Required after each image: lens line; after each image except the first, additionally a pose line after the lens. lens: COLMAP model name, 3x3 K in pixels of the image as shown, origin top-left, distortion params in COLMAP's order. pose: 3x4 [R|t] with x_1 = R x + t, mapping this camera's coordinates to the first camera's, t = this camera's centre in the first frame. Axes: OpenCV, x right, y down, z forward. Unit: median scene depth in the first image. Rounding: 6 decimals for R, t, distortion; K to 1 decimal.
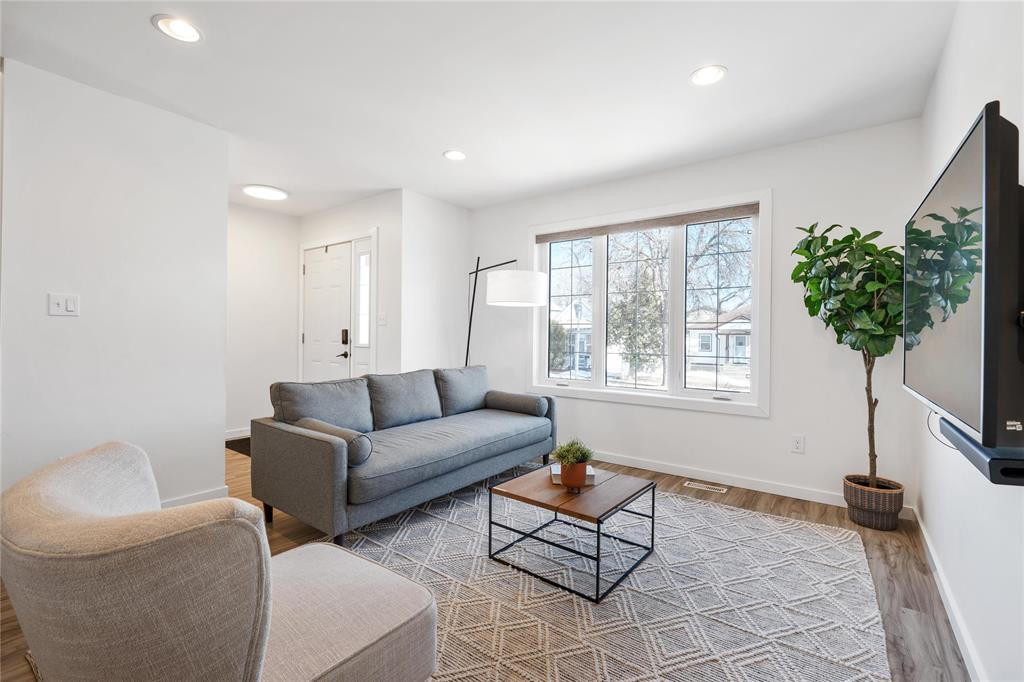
lens RADIAL K [[452.9, 0, 504.4], [0, 452.9, 338.3], [0, 0, 1]] dist [-0.000866, 0.000018]
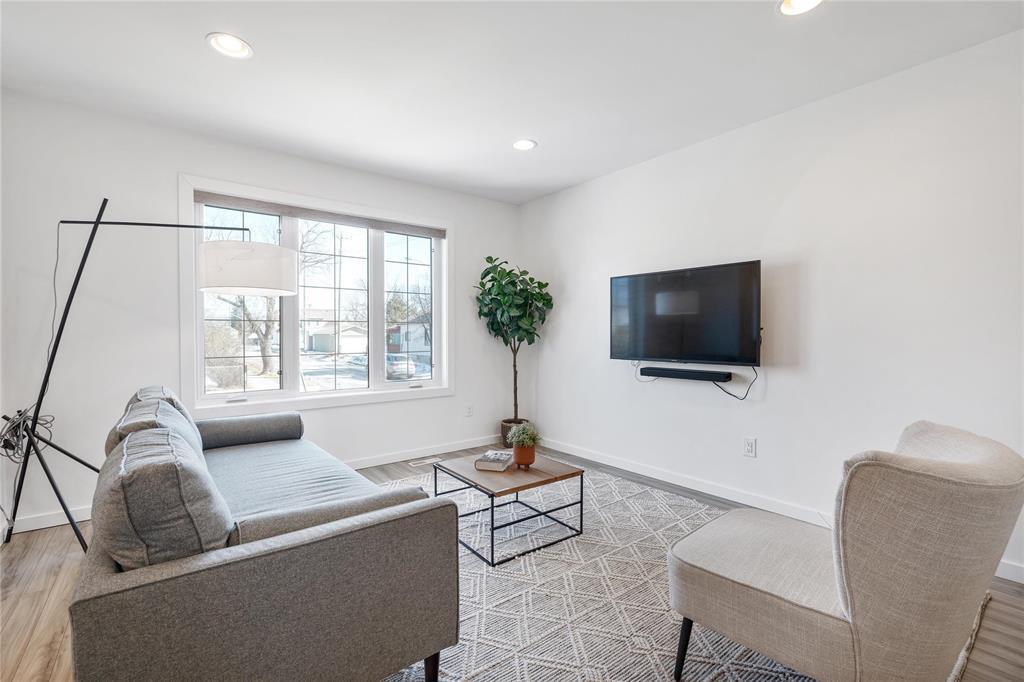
lens RADIAL K [[452.9, 0, 504.7], [0, 452.9, 346.6], [0, 0, 1]] dist [-0.000866, 0.000018]
pose [[0.255081, -0.035894, 0.966253, -0.758598], [0.014196, 0.999342, 0.033376, -0.010511], [-0.966816, 0.005203, 0.255422, 0.589191]]
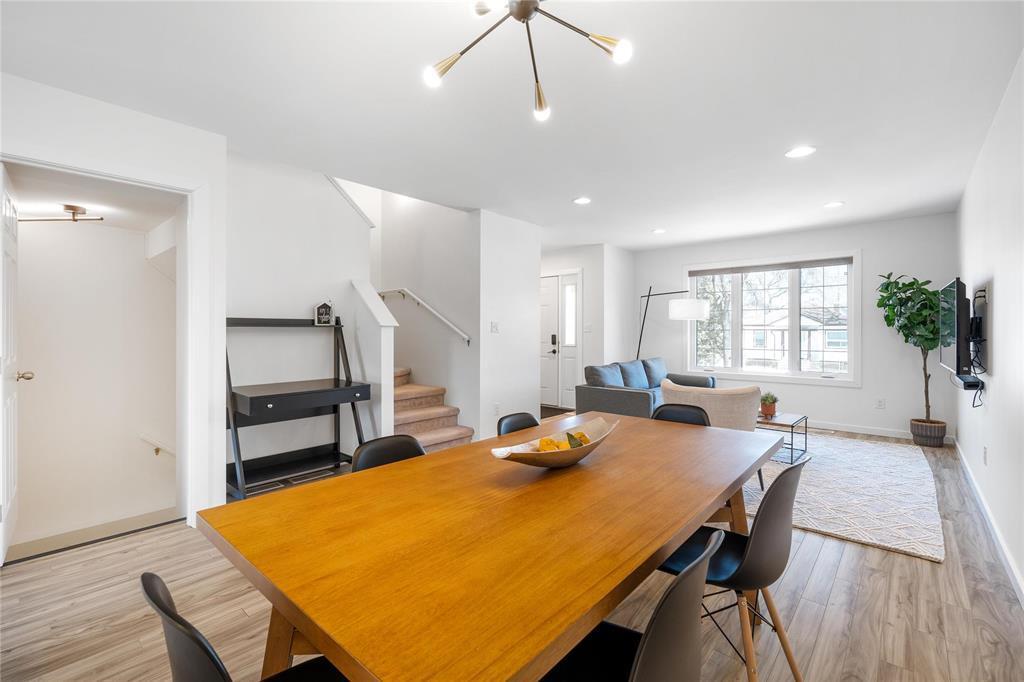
lens RADIAL K [[452.9, 0, 507.4], [0, 452.9, 334.6], [0, 0, 1]] dist [-0.000866, 0.000018]
pose [[0.997298, -0.009646, -0.072828, -0.667063], [0.009494, 0.999952, -0.002443, -0.030263], [0.072848, 0.001745, 0.997342, -0.851597]]
